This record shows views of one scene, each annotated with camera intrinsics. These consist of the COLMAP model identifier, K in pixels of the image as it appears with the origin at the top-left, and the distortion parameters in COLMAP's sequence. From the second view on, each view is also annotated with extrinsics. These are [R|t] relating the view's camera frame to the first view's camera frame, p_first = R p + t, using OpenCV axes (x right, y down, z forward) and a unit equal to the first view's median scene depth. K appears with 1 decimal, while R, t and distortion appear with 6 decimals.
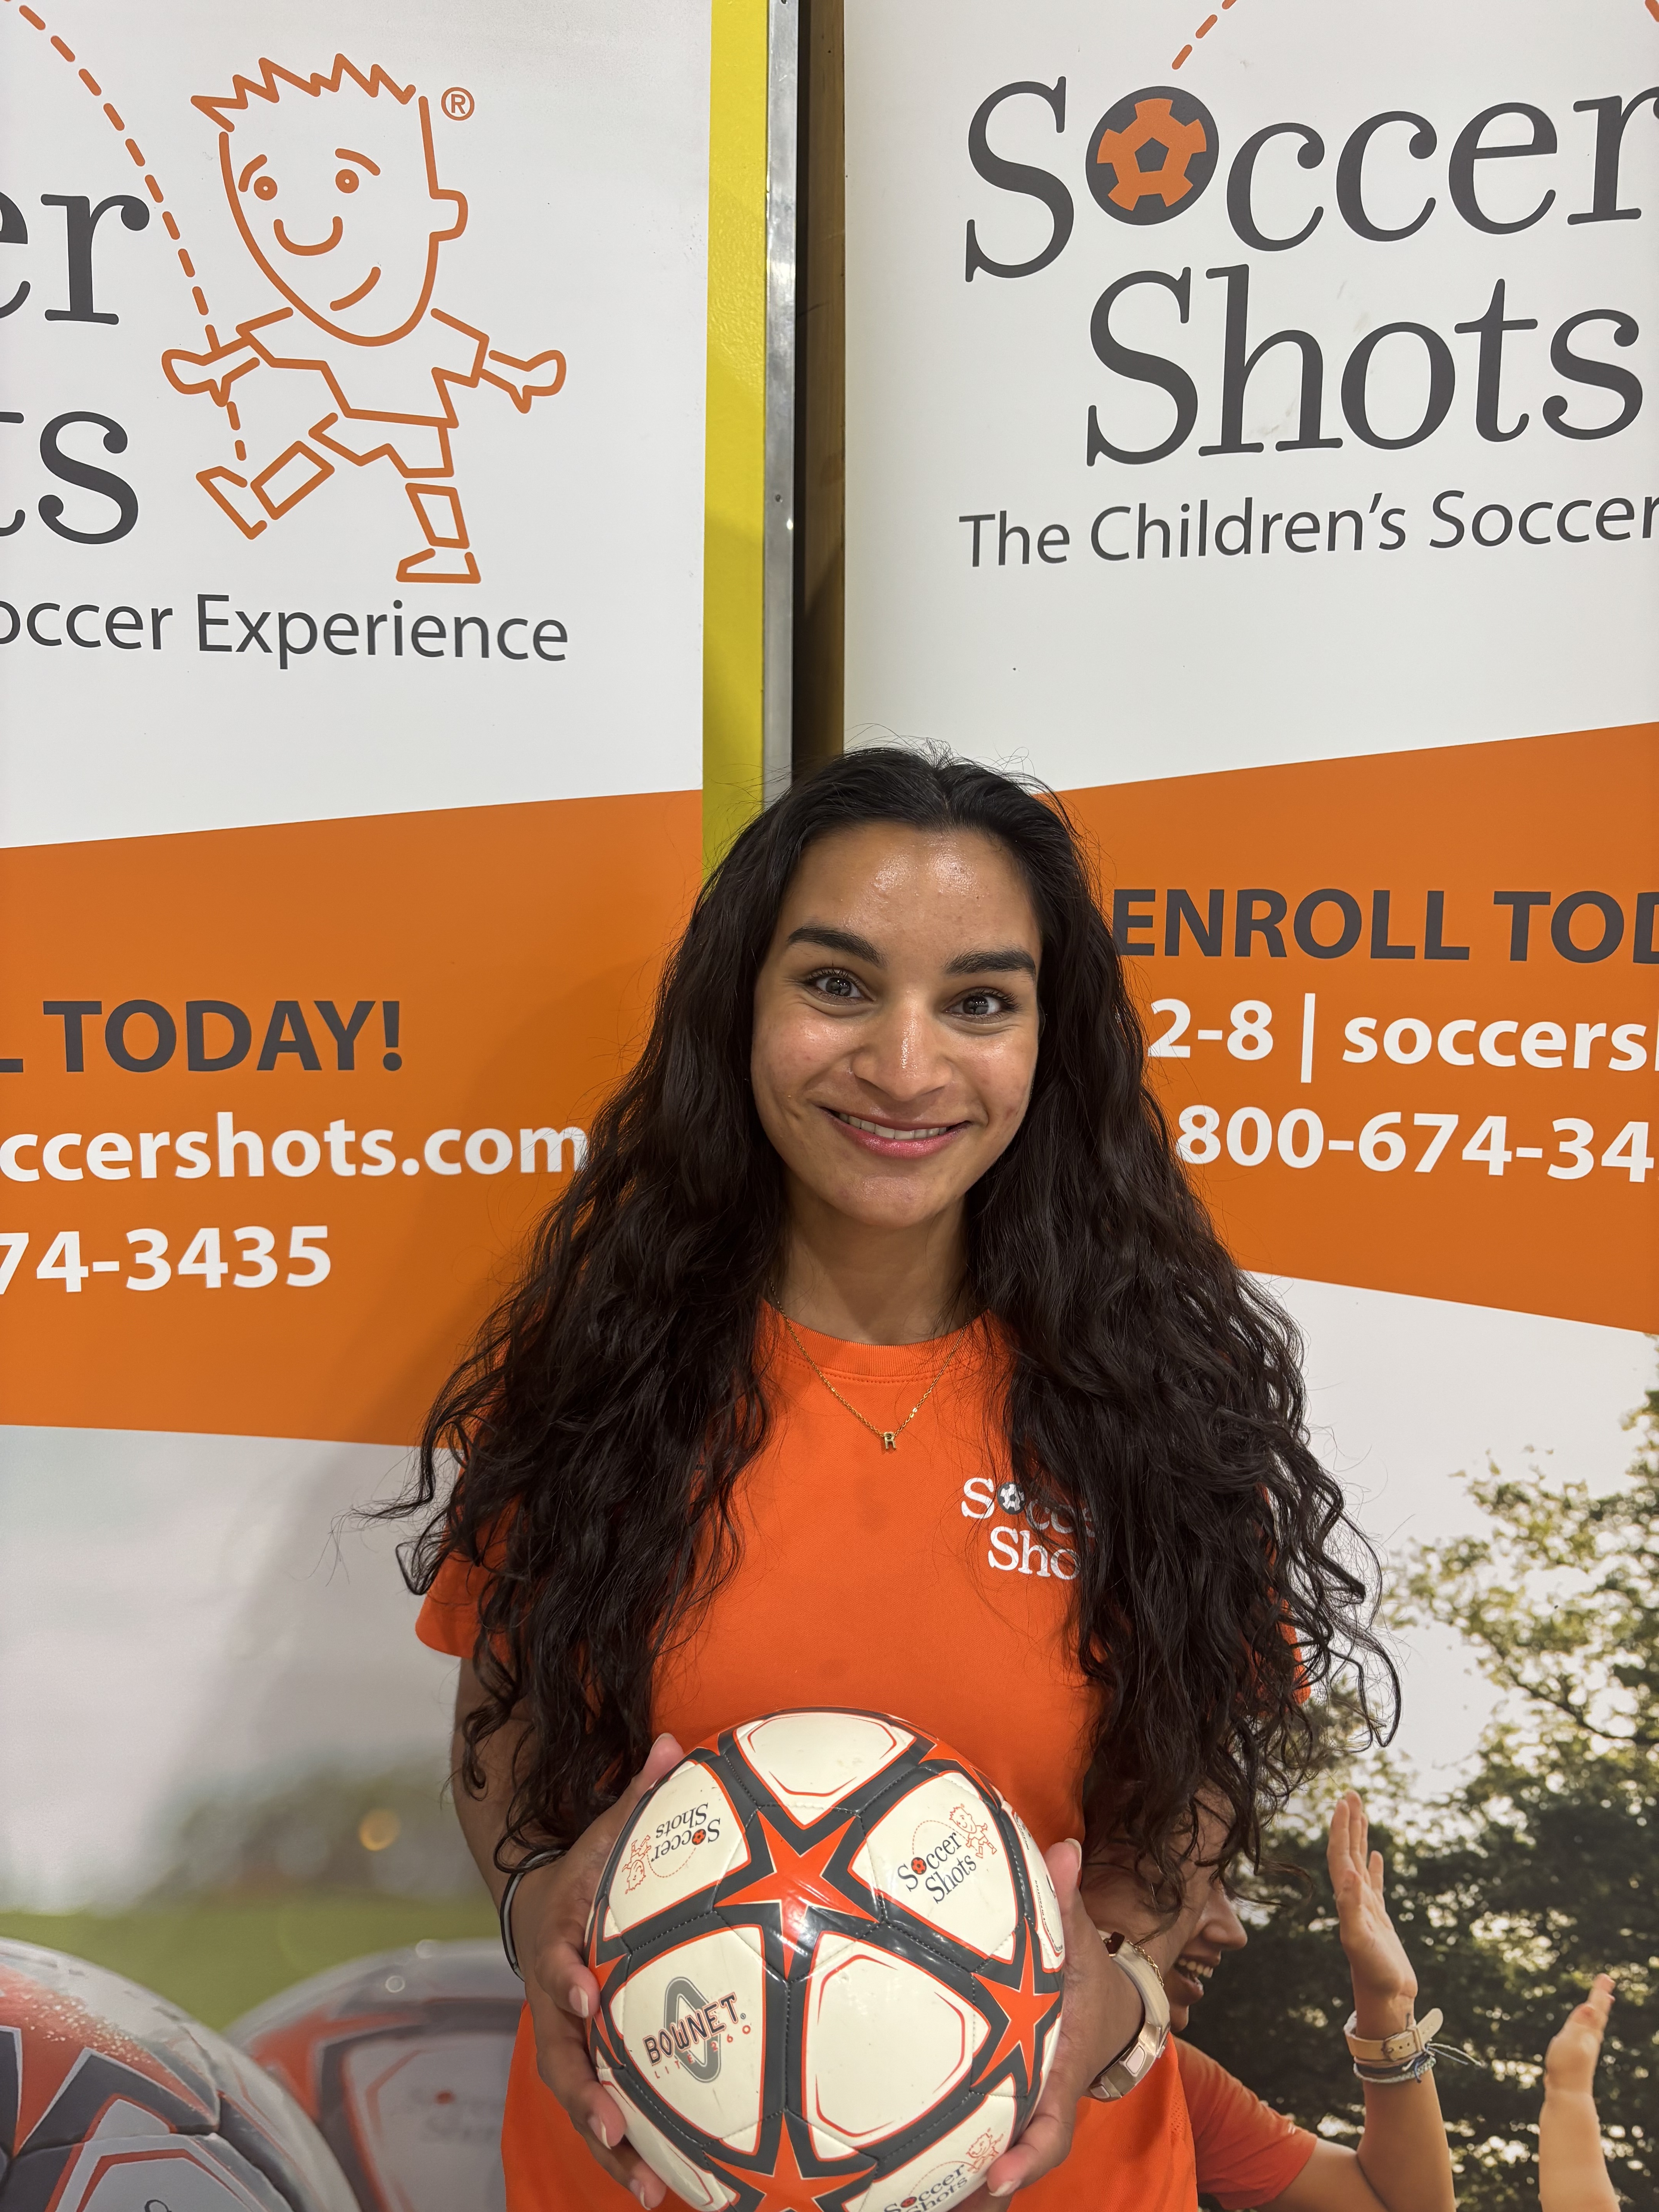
lens RADIAL K [[1679.3, 0, 879.2], [0, 1679.3, 1103.5], [0, 0, 1]] dist [0.018664, -0.033901]
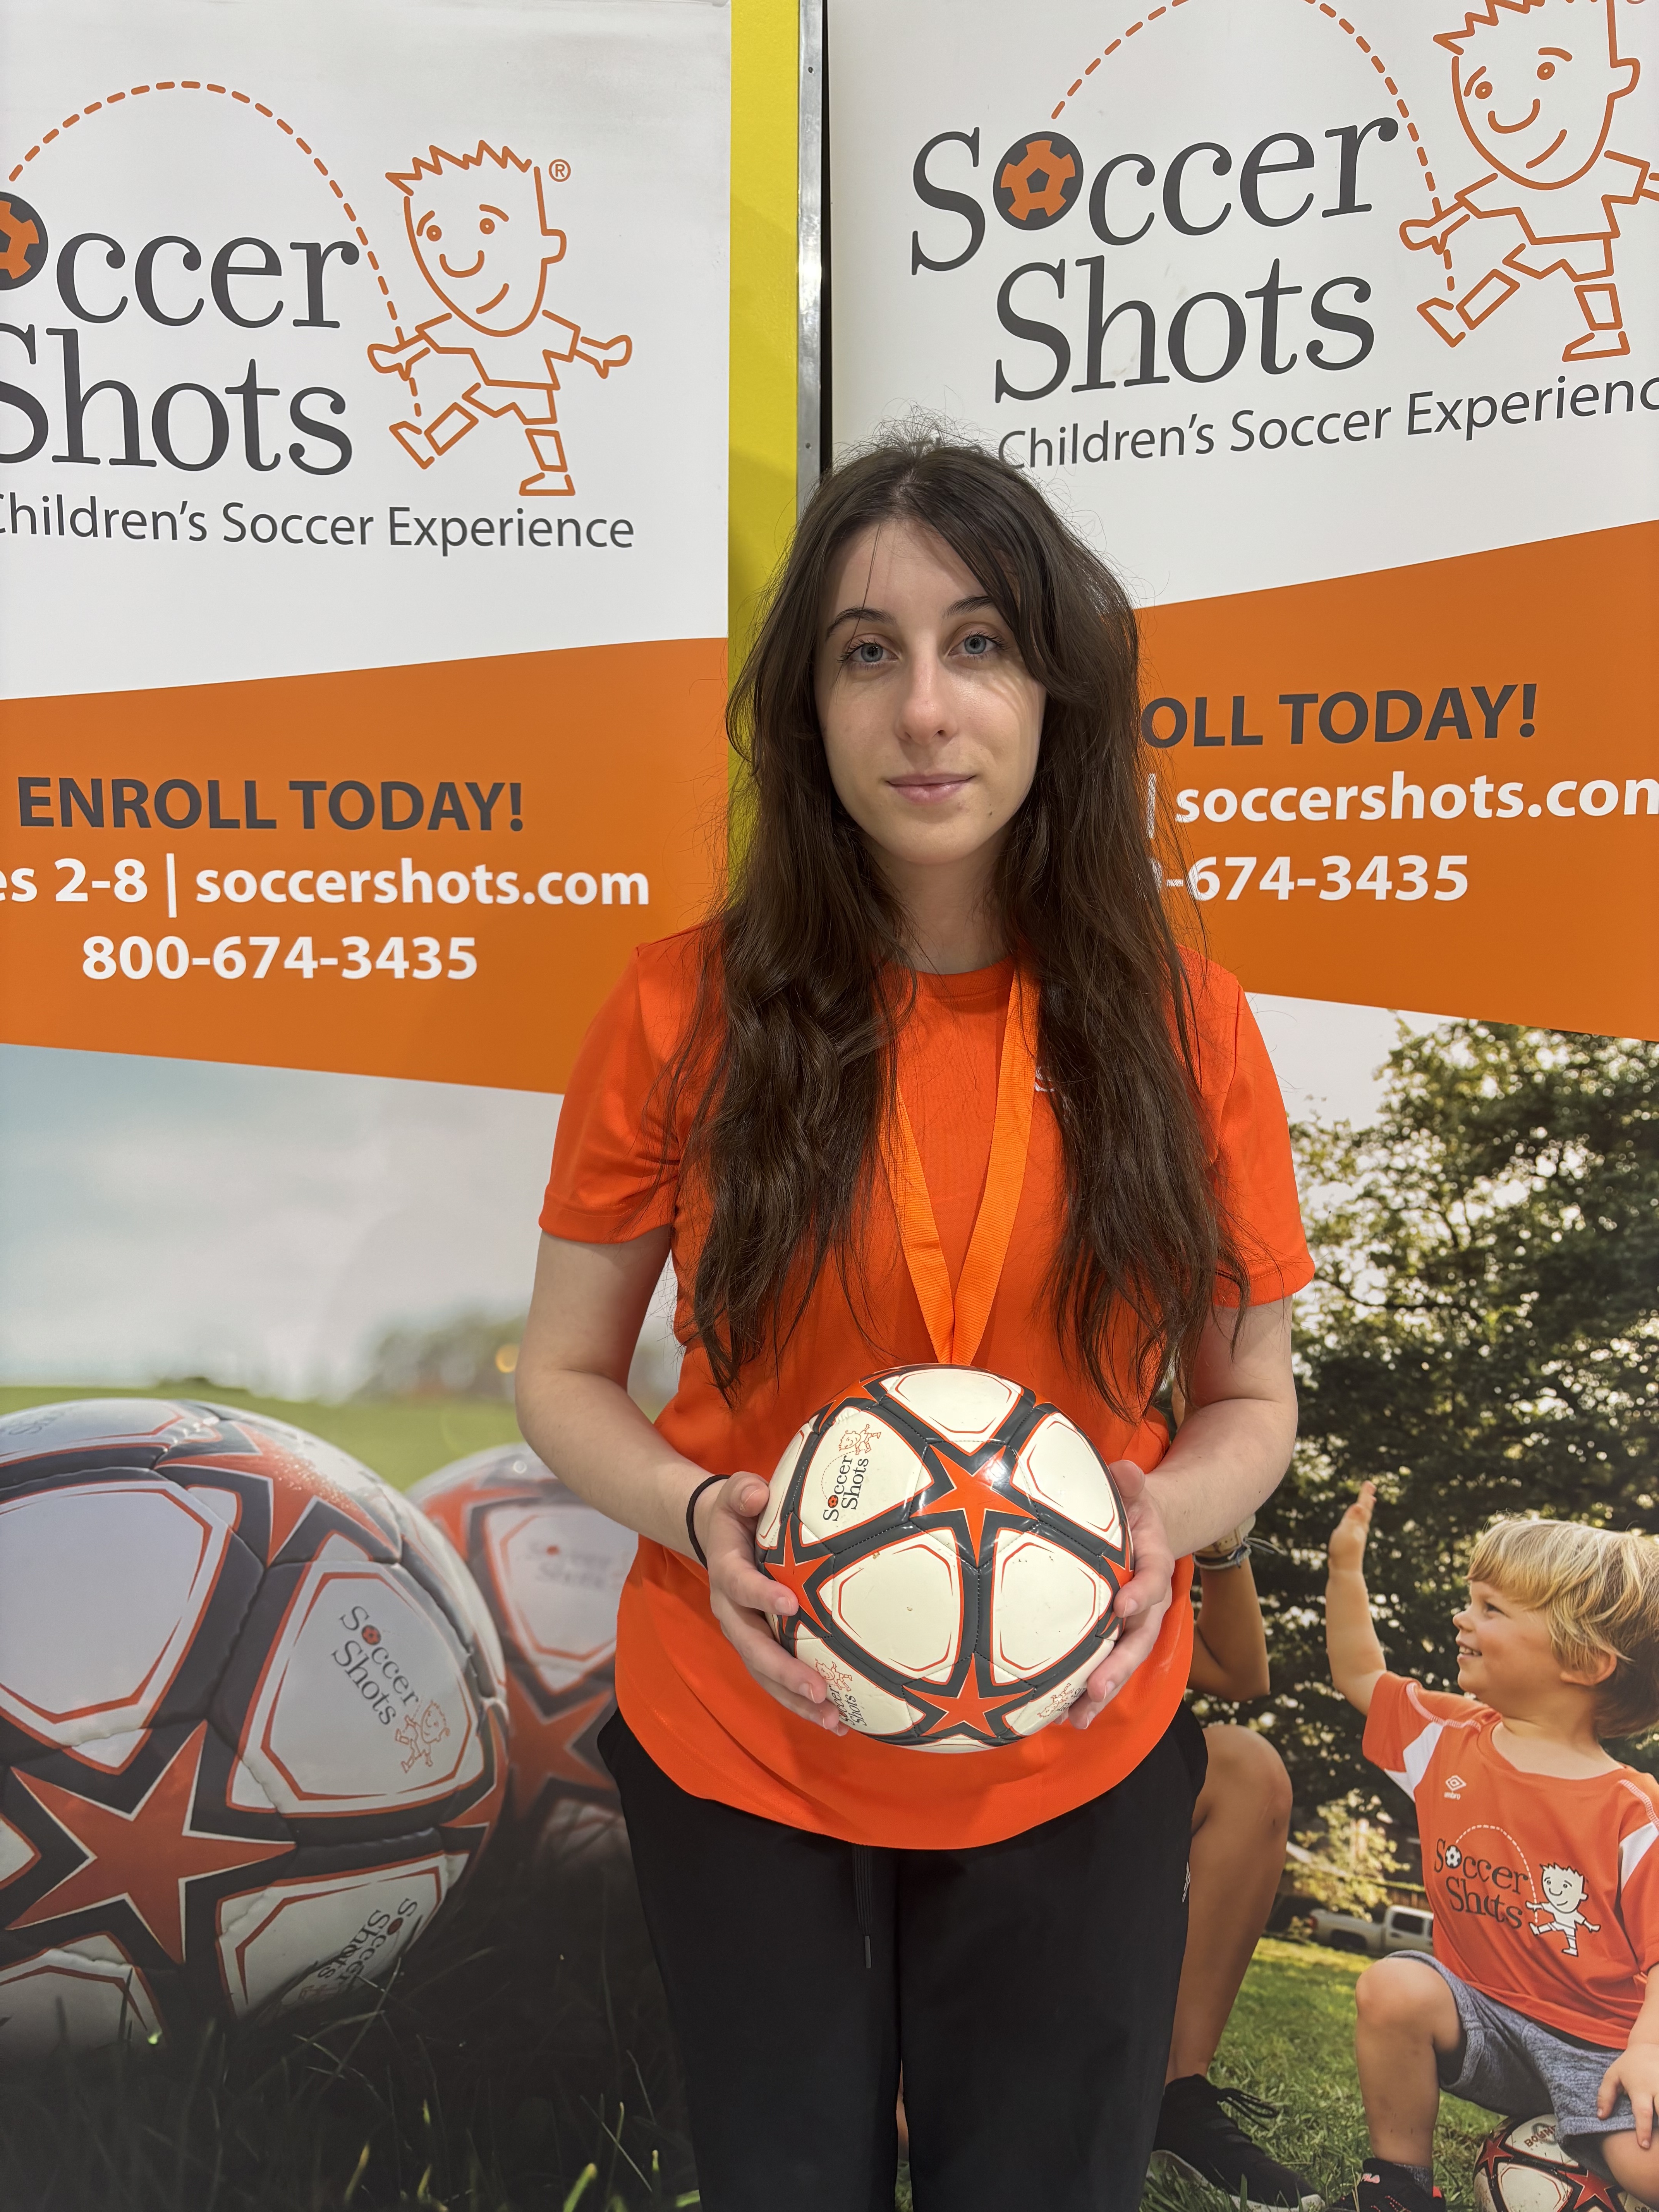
lens RADIAL K [[1655.2, 0, 829.5], [0, 1655.2, 1106.0], [0, 0, 1]] dist [0.002000, 0.002410]
pose [[0.995820, 0.004095, -0.091249, 0.116907], [-0.002599, 0.999860, 0.016510, 0.196143], [0.091303, -0.016204, 0.995691, -0.423133]]
